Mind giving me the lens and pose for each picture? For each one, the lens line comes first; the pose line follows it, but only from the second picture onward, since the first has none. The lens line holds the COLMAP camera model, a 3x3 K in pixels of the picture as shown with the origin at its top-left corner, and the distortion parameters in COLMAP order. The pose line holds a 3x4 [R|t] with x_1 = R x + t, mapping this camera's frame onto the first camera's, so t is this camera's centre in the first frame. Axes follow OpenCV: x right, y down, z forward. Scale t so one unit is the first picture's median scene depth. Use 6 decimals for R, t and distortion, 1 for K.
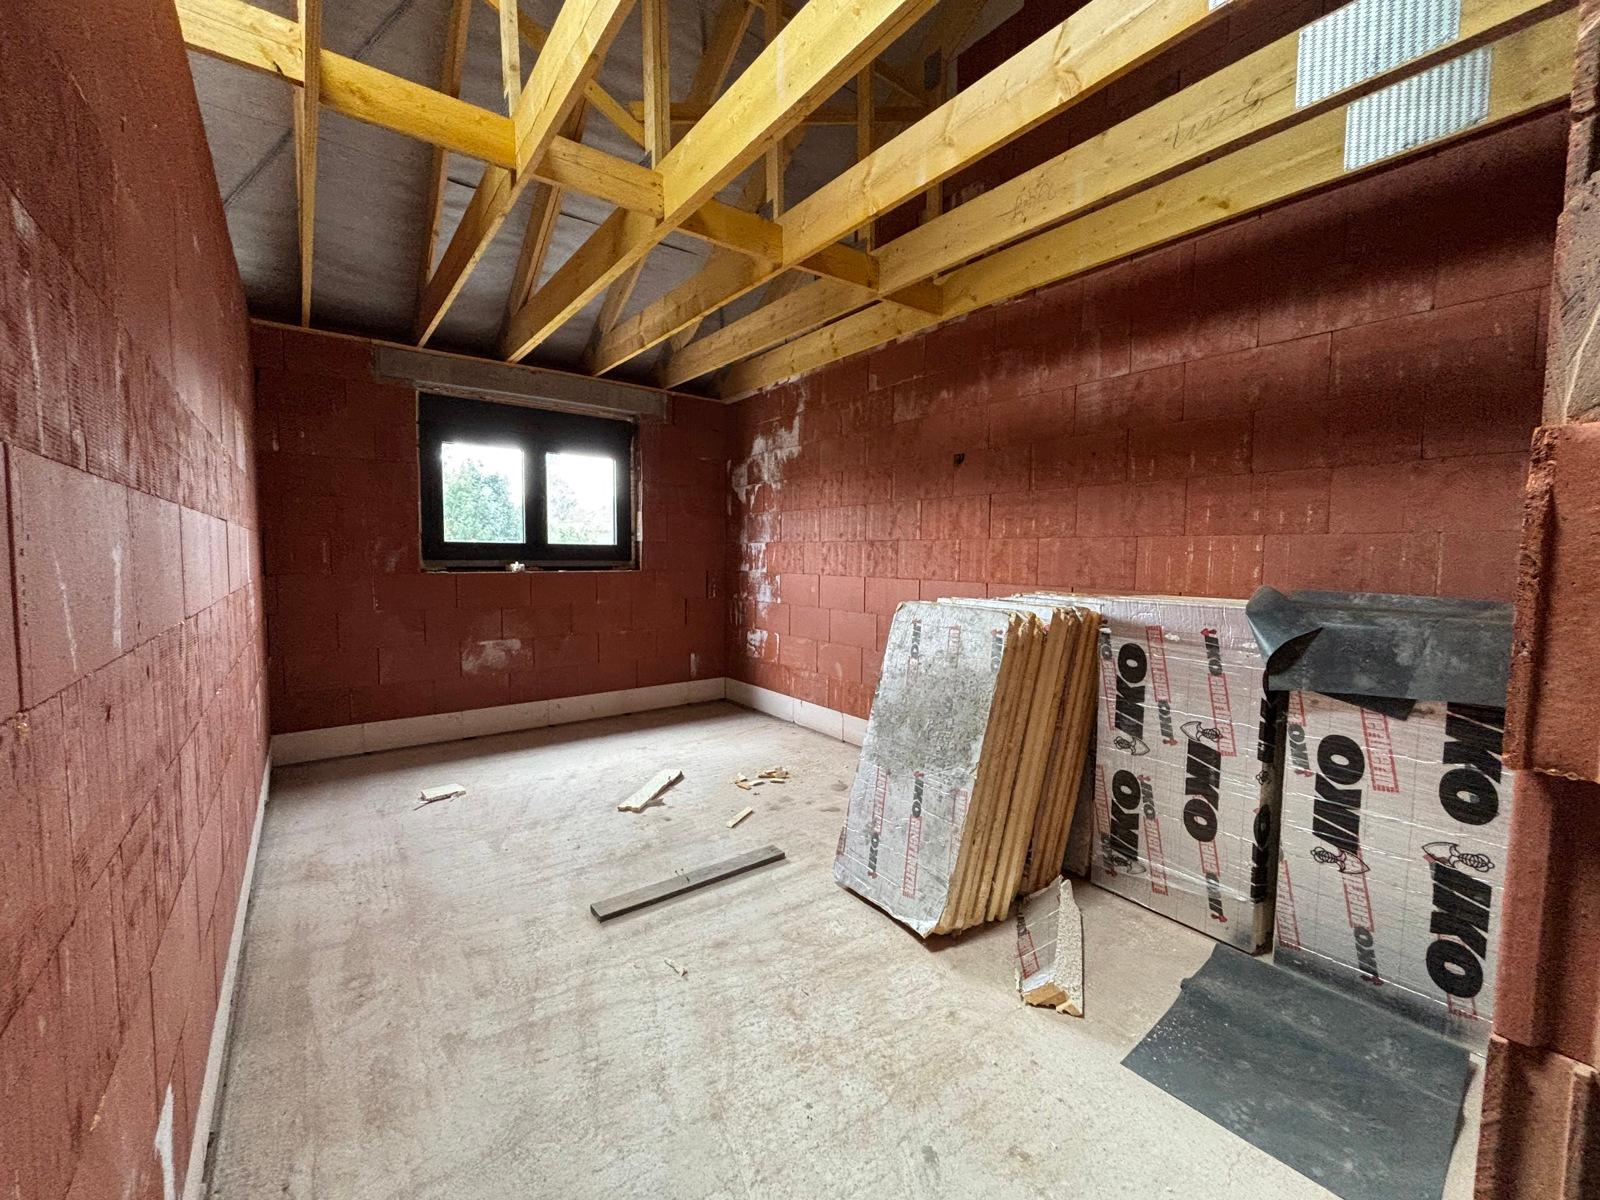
lens RADIAL K [[639.3, 0, 800.1], [0, 639.3, 591.6], [0, 0, 1]] dist [0.000931, -0.000516]
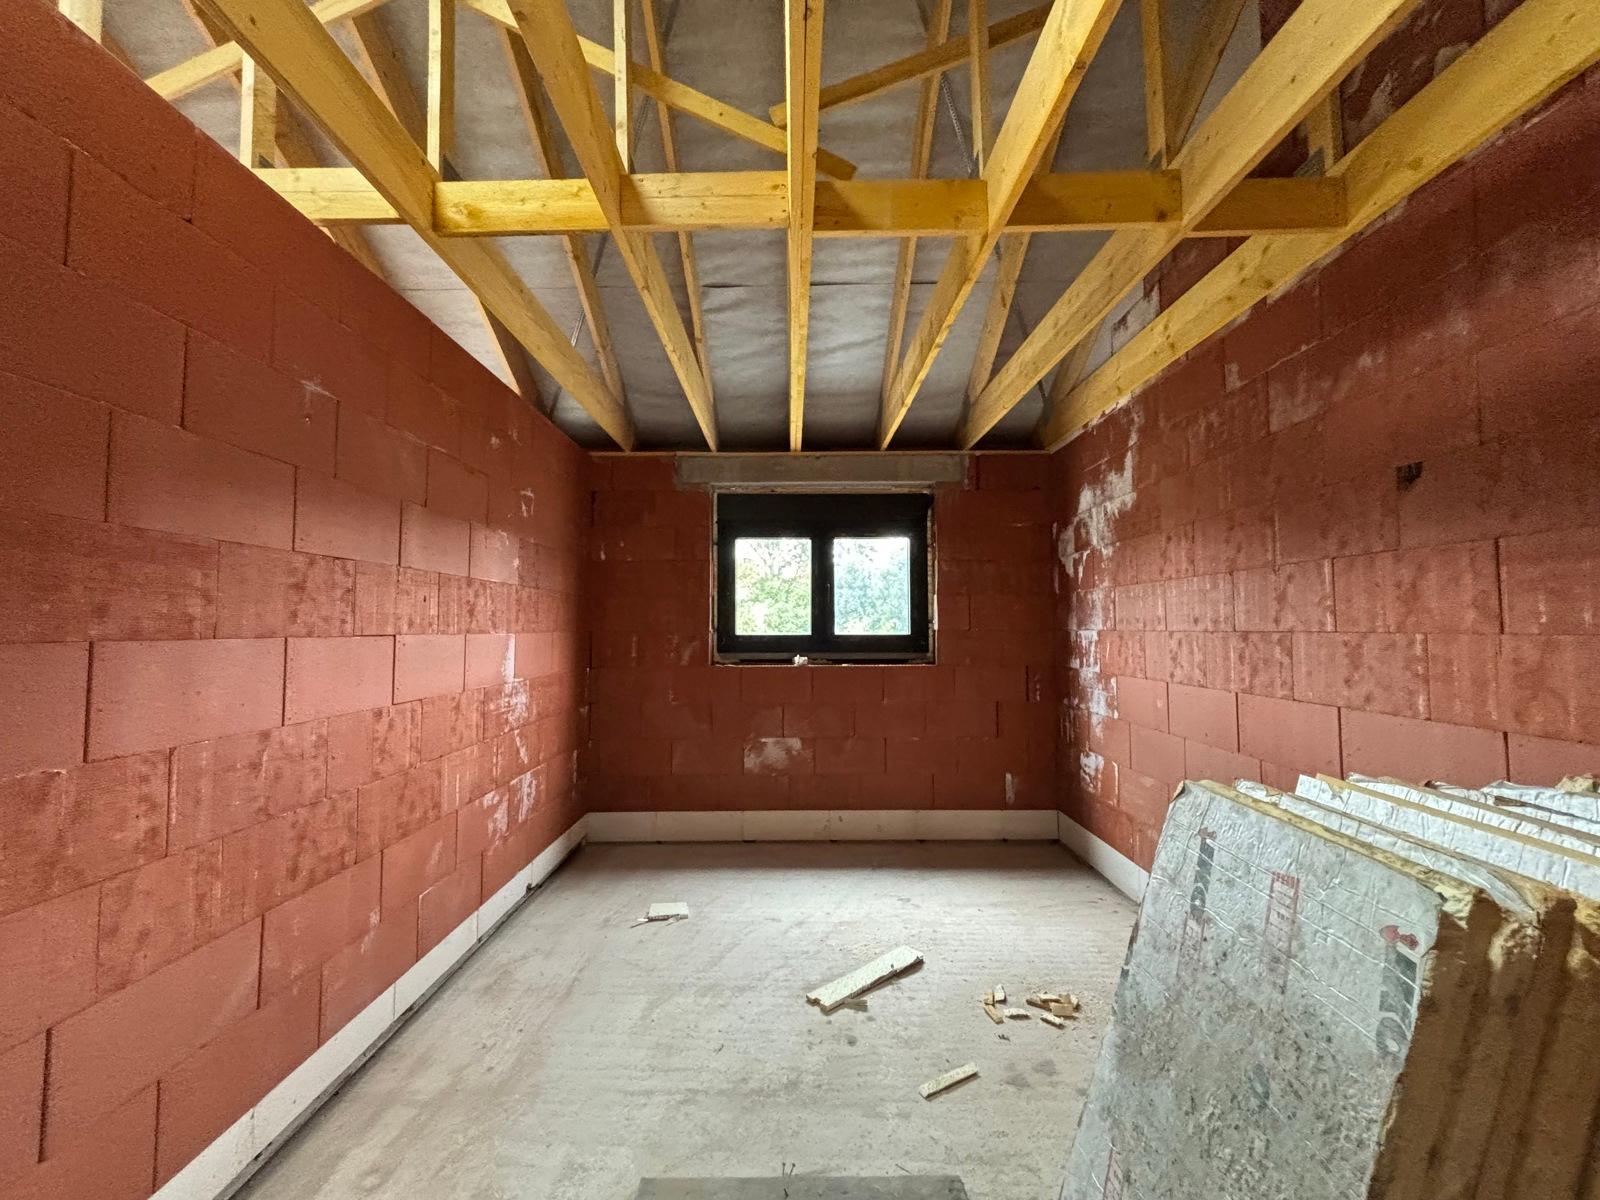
lens RADIAL K [[639.3, 0, 800.1], [0, 639.3, 591.6], [0, 0, 1]] dist [0.000931, -0.000516]
pose [[0.792573, -0.046607, -0.607993, 0.145010], [-0.022935, 0.994091, -0.106101, -0.043134], [0.609346, 0.098037, 0.786821, 0.270329]]
